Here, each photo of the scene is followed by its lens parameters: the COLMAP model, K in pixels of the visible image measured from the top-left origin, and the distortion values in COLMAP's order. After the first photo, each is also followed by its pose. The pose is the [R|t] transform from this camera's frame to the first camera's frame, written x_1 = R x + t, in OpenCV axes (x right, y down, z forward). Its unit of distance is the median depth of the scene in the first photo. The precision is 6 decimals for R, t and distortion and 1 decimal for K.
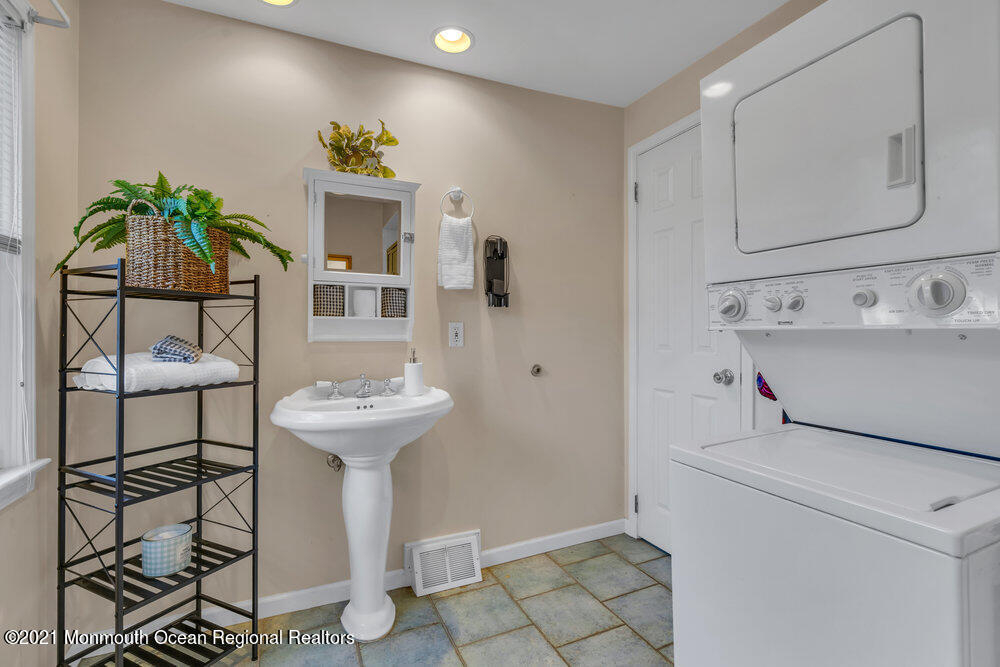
lens RADIAL K [[461.9, 0, 501.8], [0, 461.9, 331.4], [0, 0, 1]] dist [-0.002822, -0.000237]
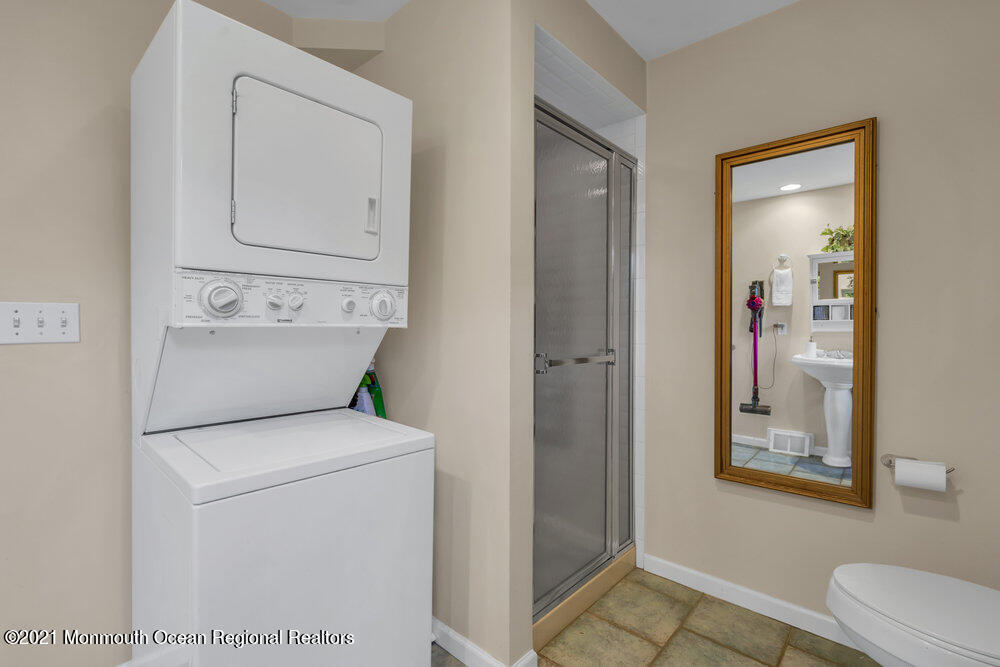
lens RADIAL K [[461.9, 0, 499.9], [0, 461.9, 329.2], [0, 0, 1]] dist [-0.002822, -0.000237]
pose [[-0.397289, -0.004681, 0.917682, -0.559228], [-0.003856, 0.999987, 0.003432, -0.004314], [-0.917685, -0.002175, -0.397302, 0.958500]]
